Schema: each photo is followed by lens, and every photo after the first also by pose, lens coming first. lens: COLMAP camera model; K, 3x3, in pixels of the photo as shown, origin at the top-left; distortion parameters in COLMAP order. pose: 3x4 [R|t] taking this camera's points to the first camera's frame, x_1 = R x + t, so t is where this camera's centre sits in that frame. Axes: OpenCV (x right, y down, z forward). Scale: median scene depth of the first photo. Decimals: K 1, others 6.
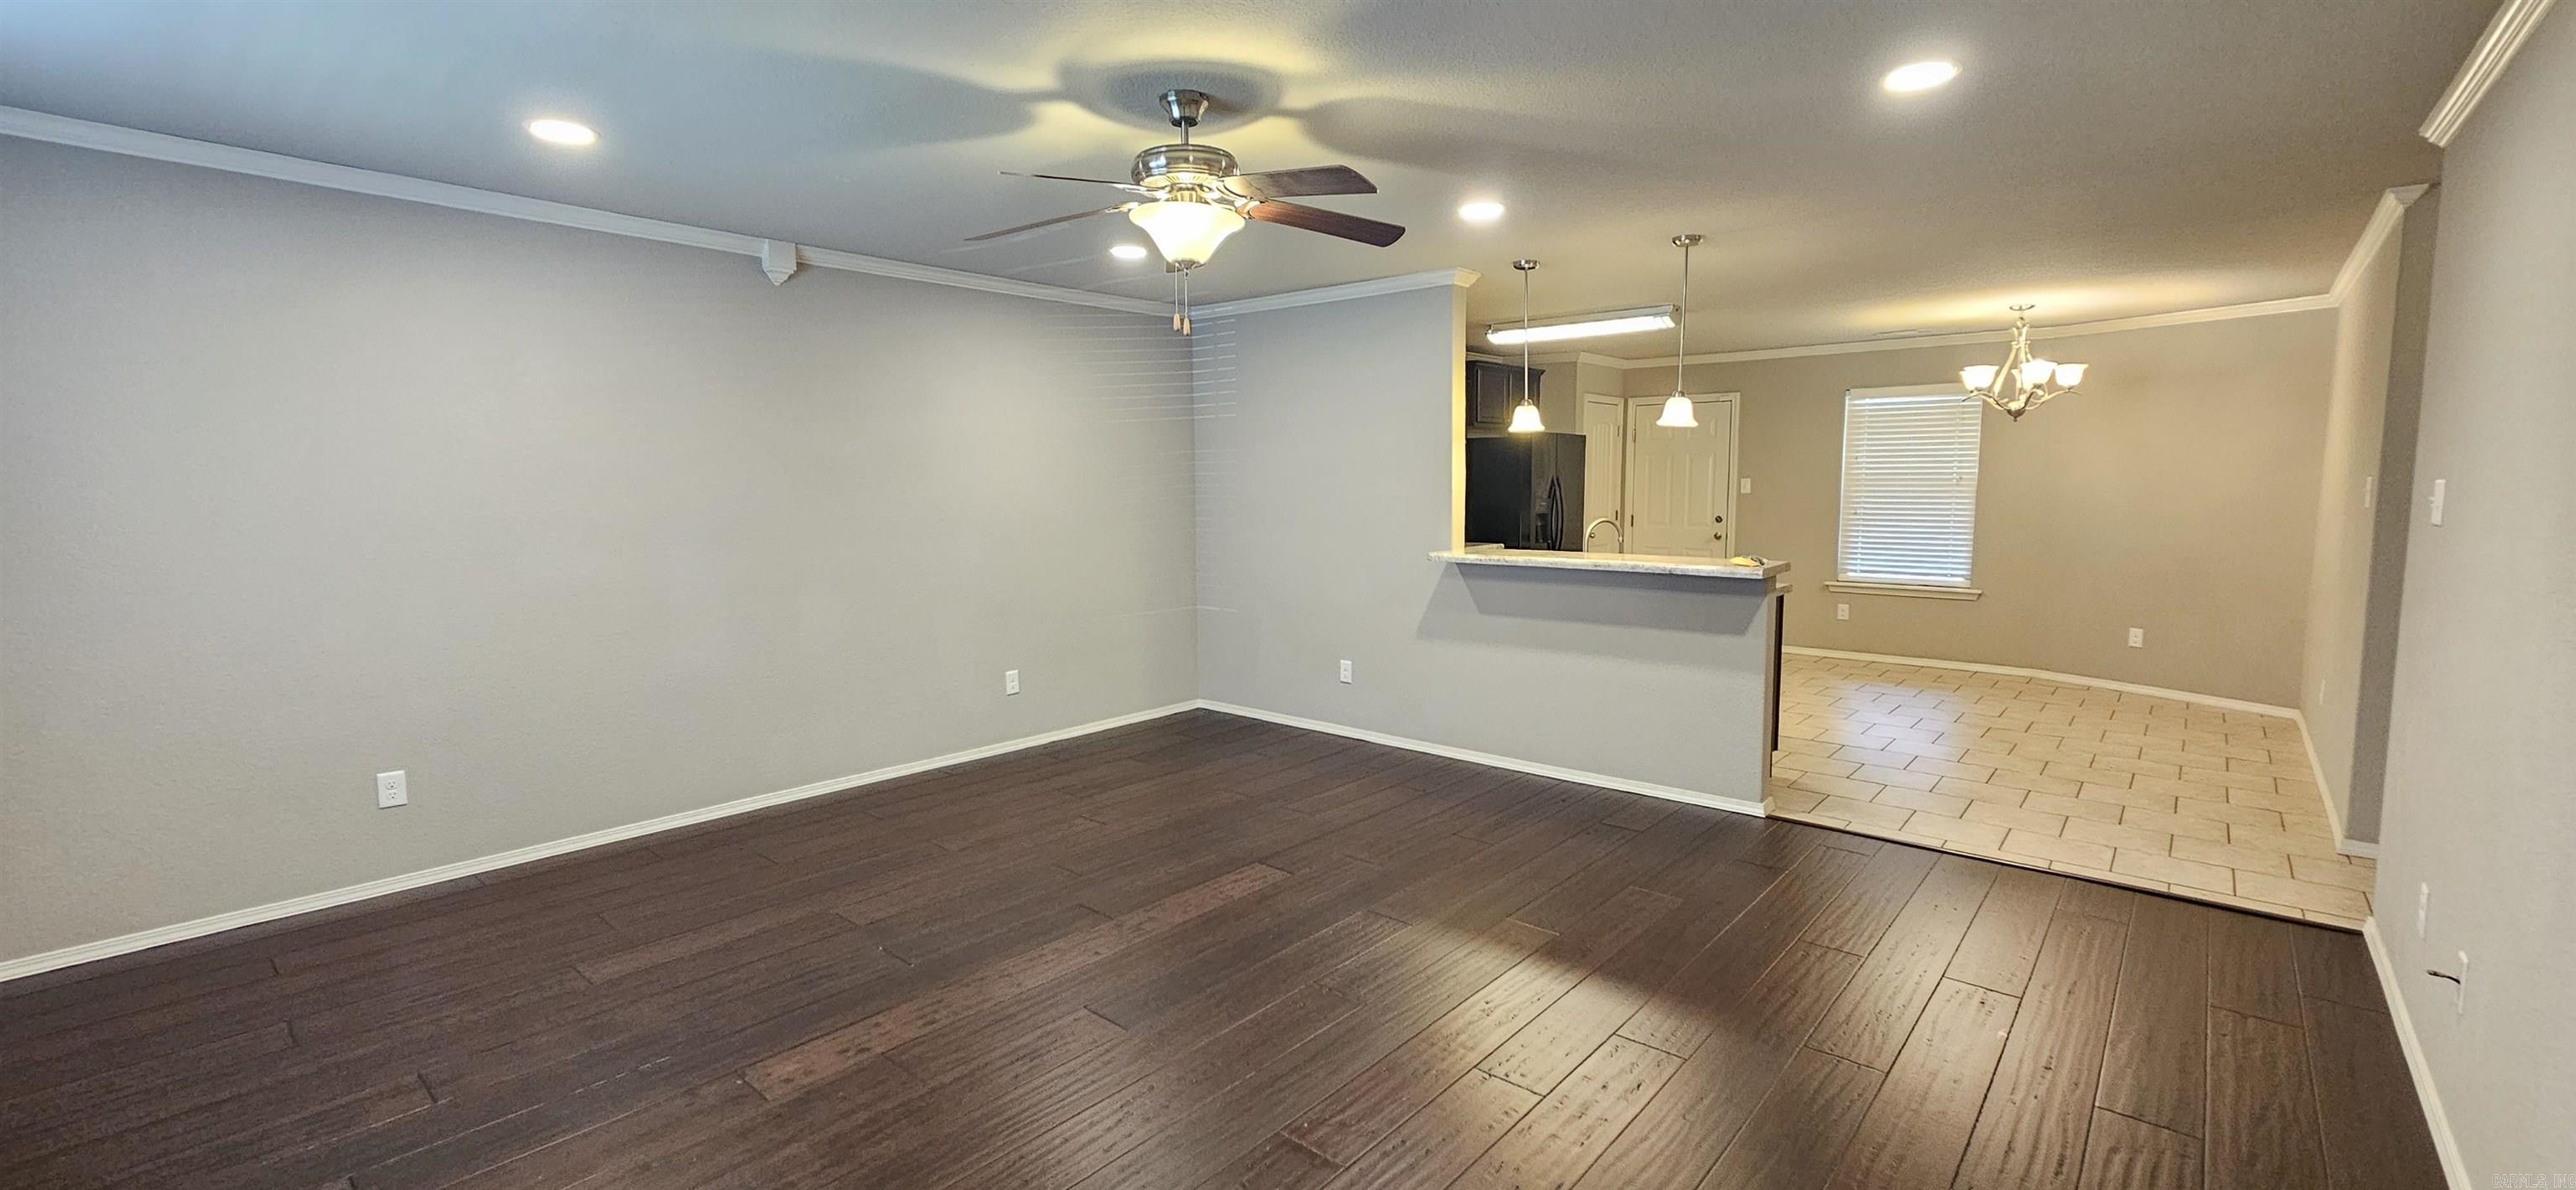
lens RADIAL K [[1062.2, 0, 1285.5], [0, 1062.2, 585.4], [0, 0, 1]] dist [-0.014153, -0.000271]
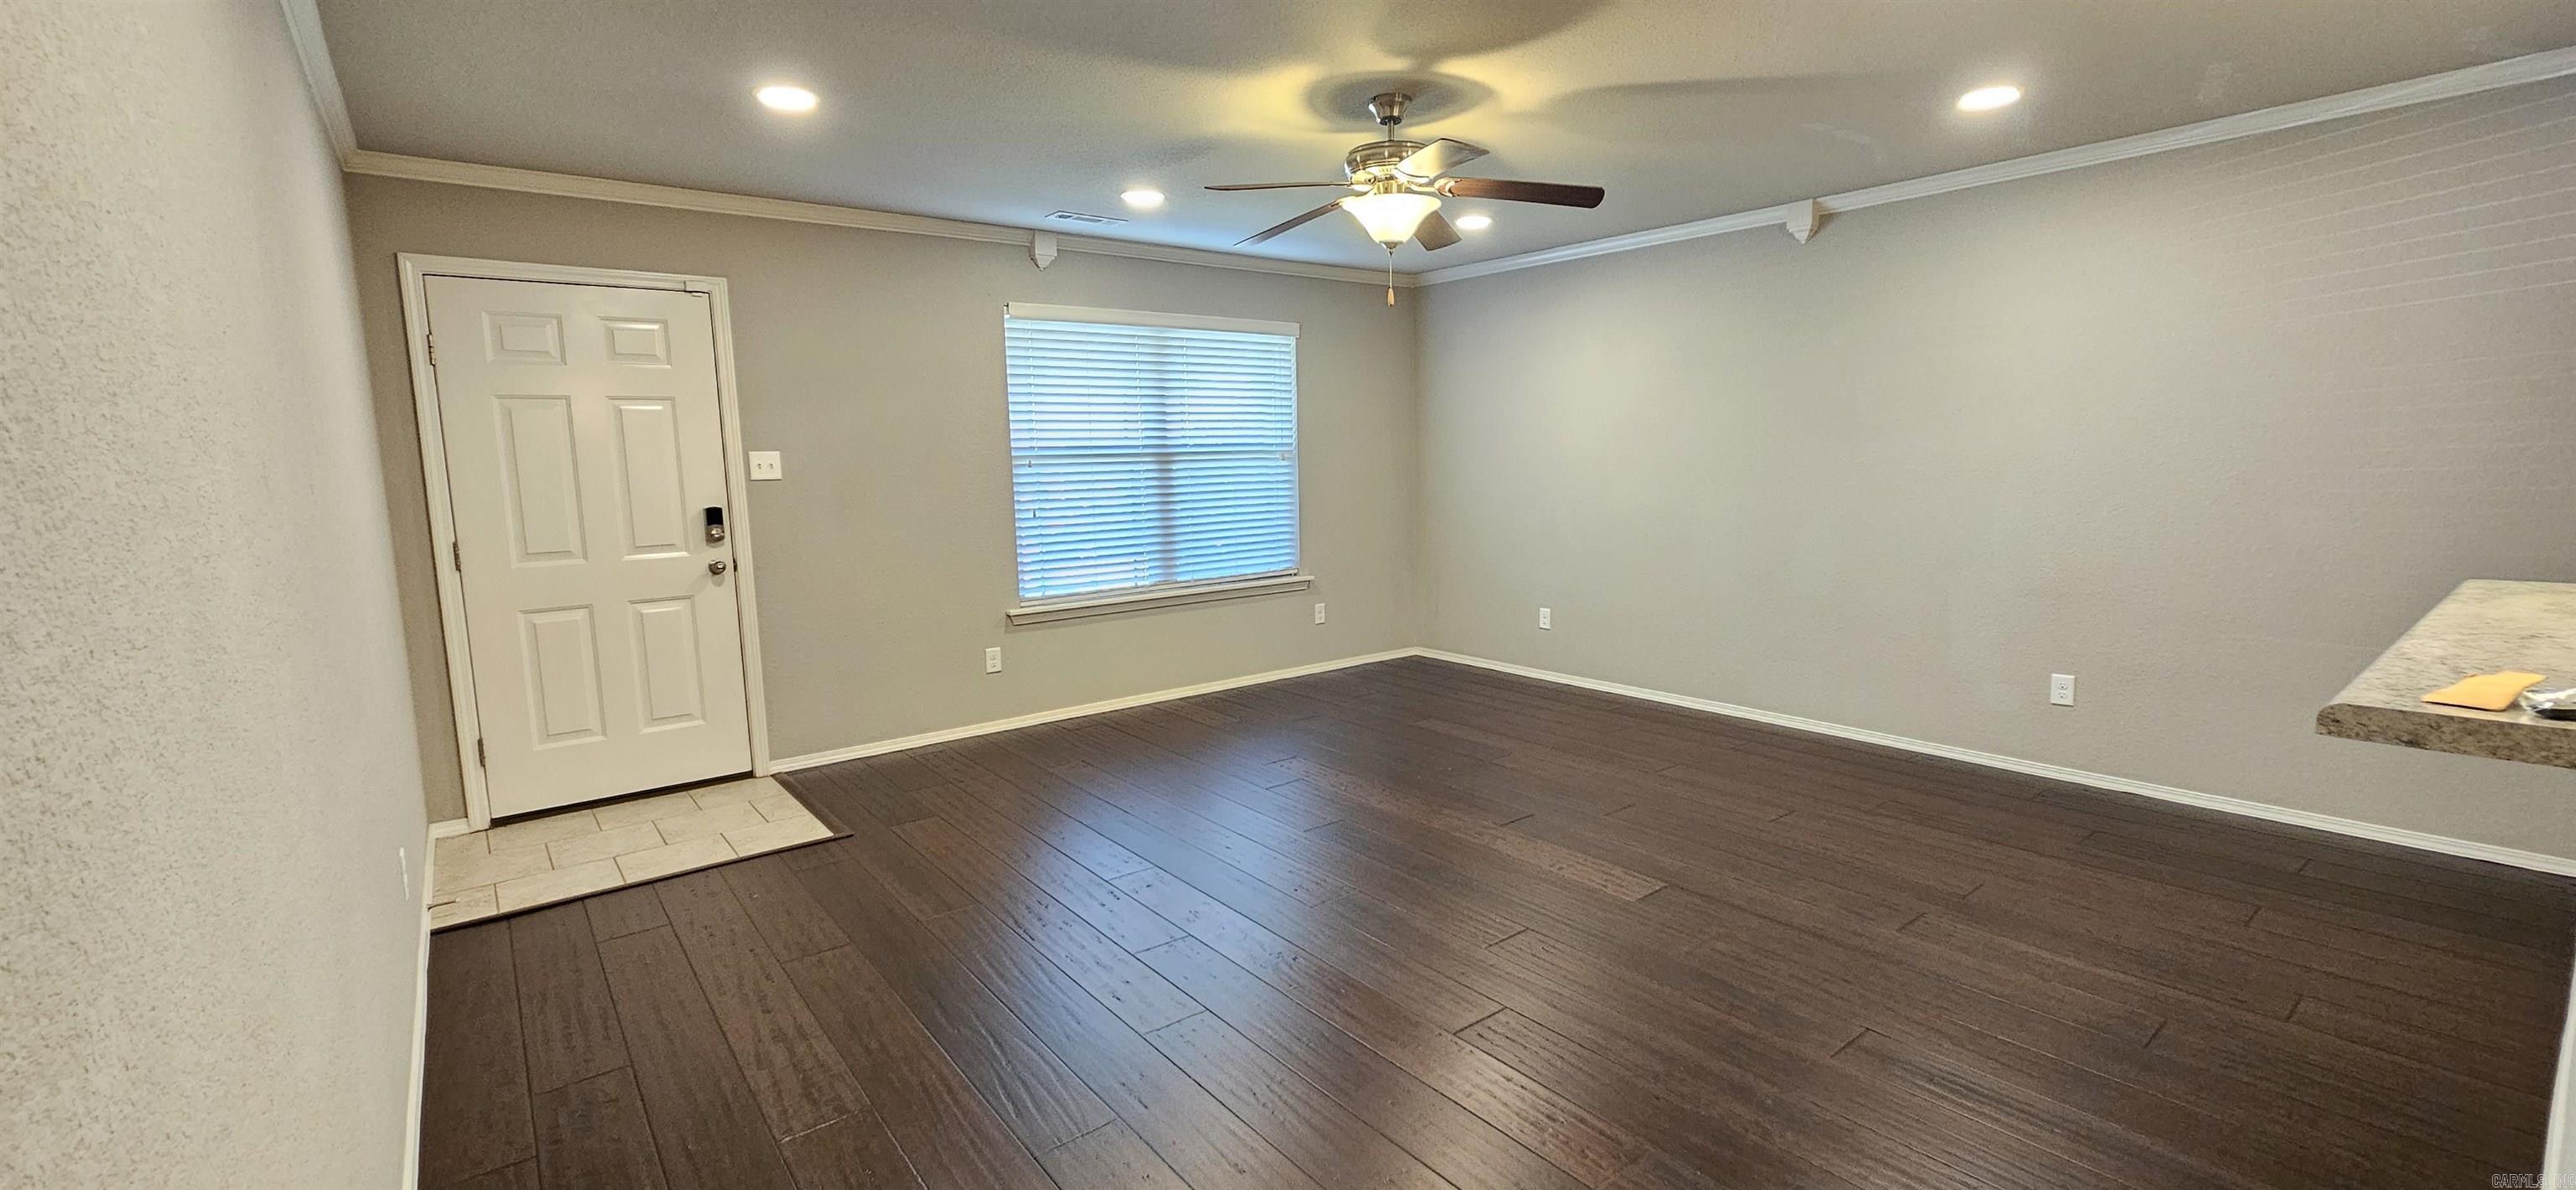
lens RADIAL K [[1027.3, 0, 1256.2], [0, 1027.3, 589.2], [0, 0, 1]] dist [-0.000766, -0.000181]
pose [[-0.203811, 0.135790, -0.969547, 0.647677], [-0.076416, 0.985106, 0.154033, -0.055512], [0.976023, 0.105483, -0.190399, 0.663730]]
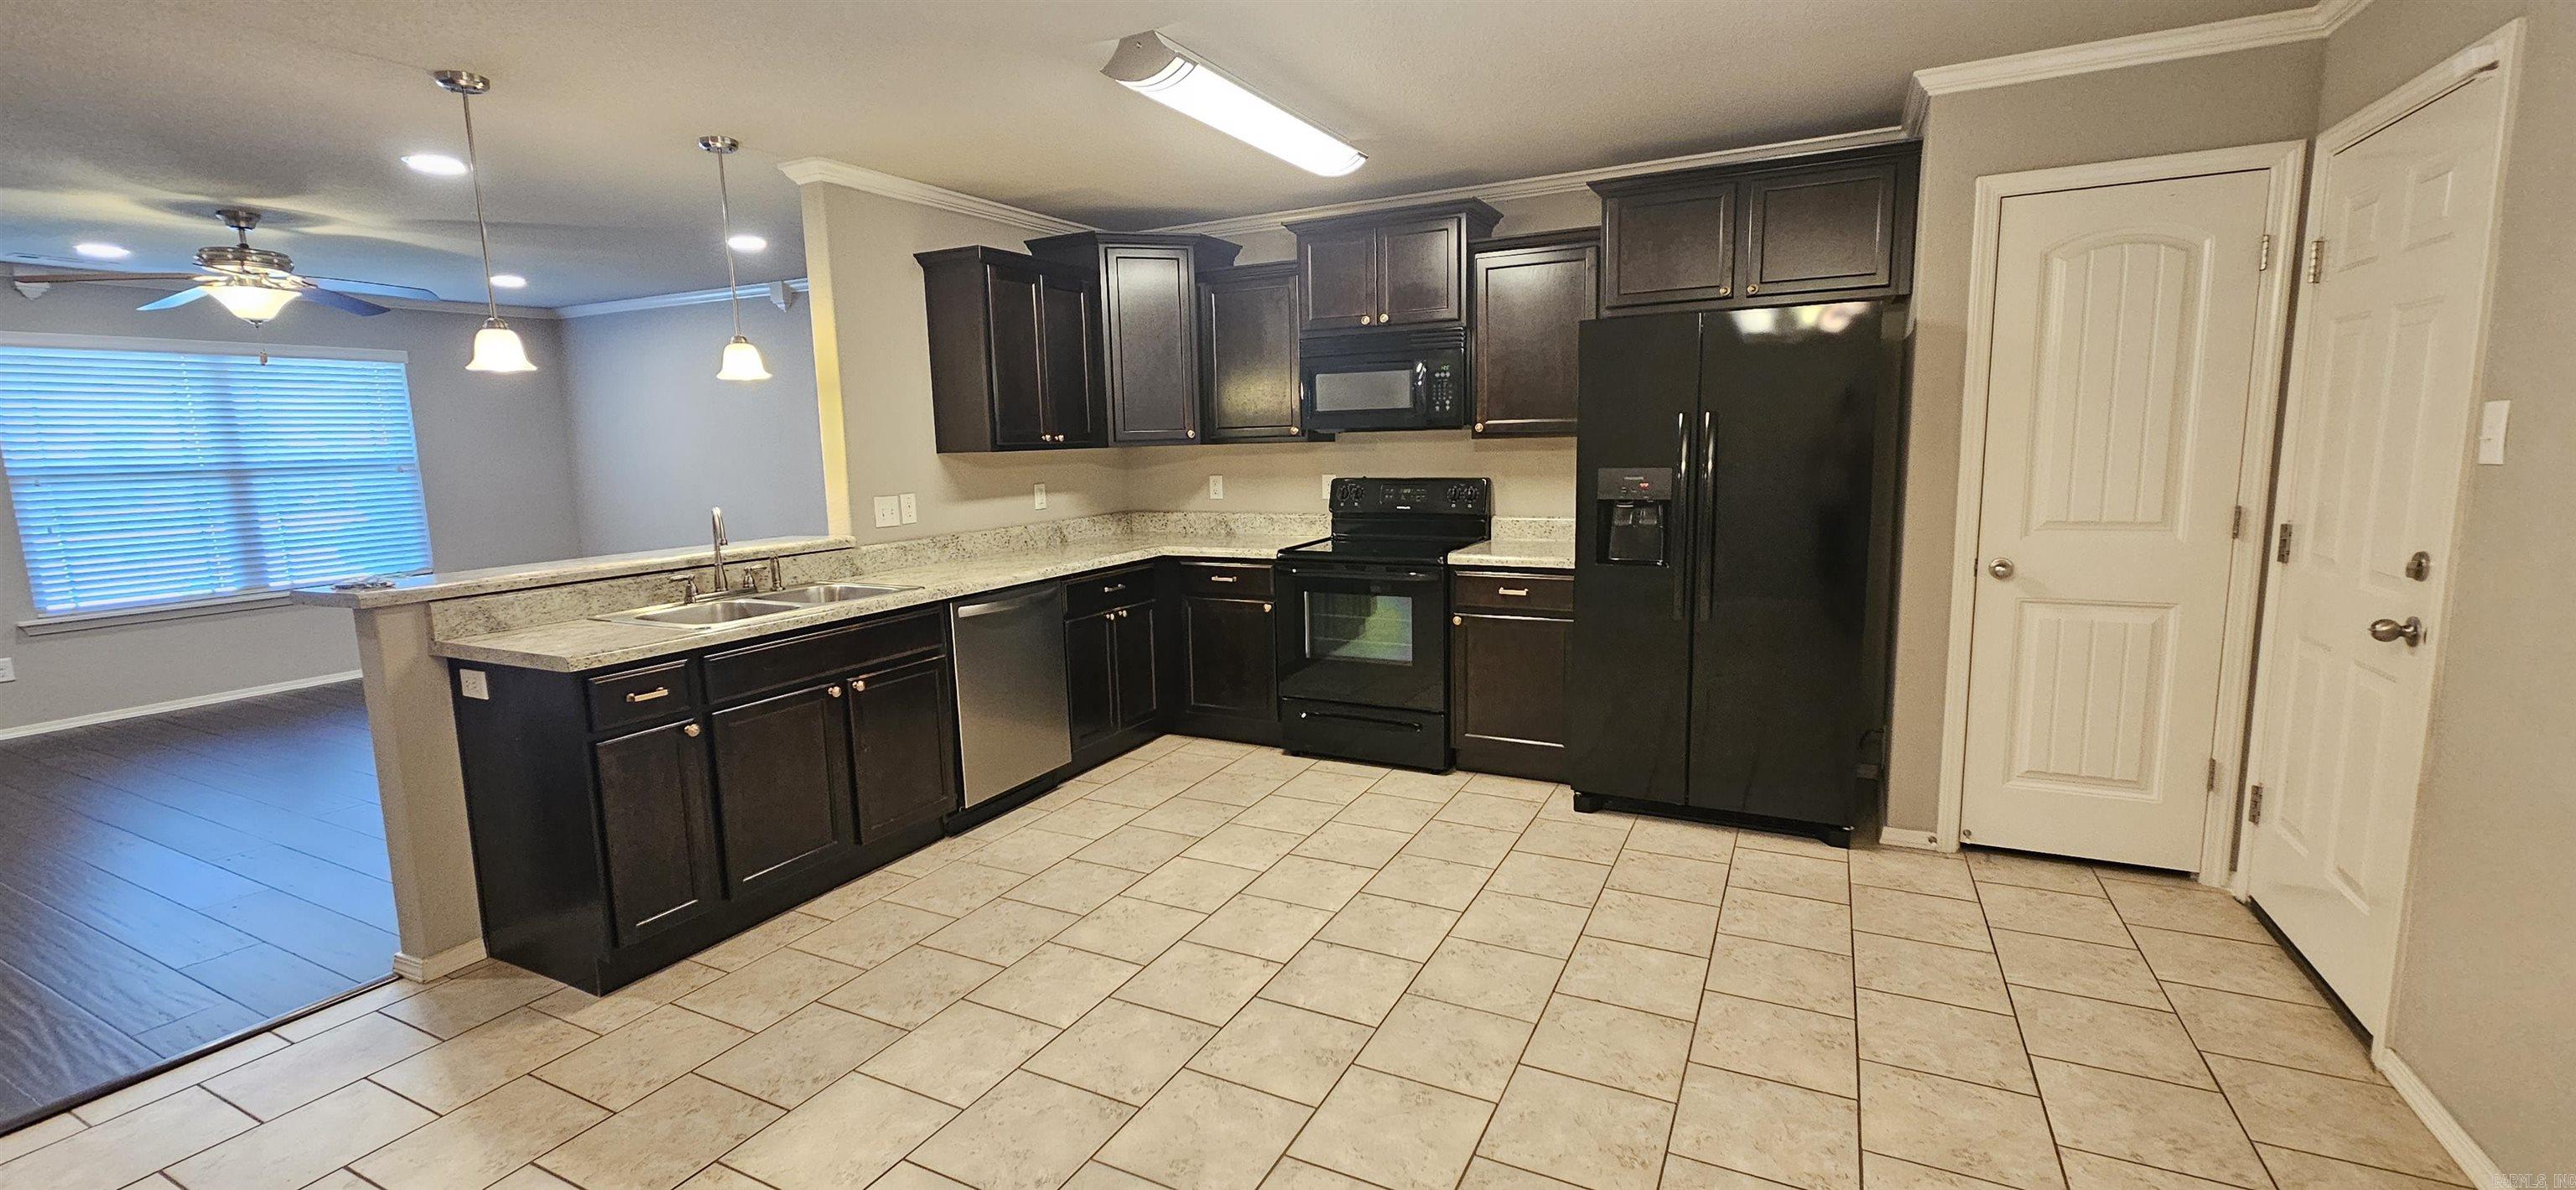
lens RADIAL K [[1062.2, 0, 1285.5], [0, 1062.2, 585.4], [0, 0, 1]] dist [-0.014153, -0.000271]
pose [[0.240532, 0.132351, -0.961575, 1.091358], [-0.072460, 0.990344, 0.118186, -0.126000], [0.967933, 0.041248, 0.247800, 1.261928]]
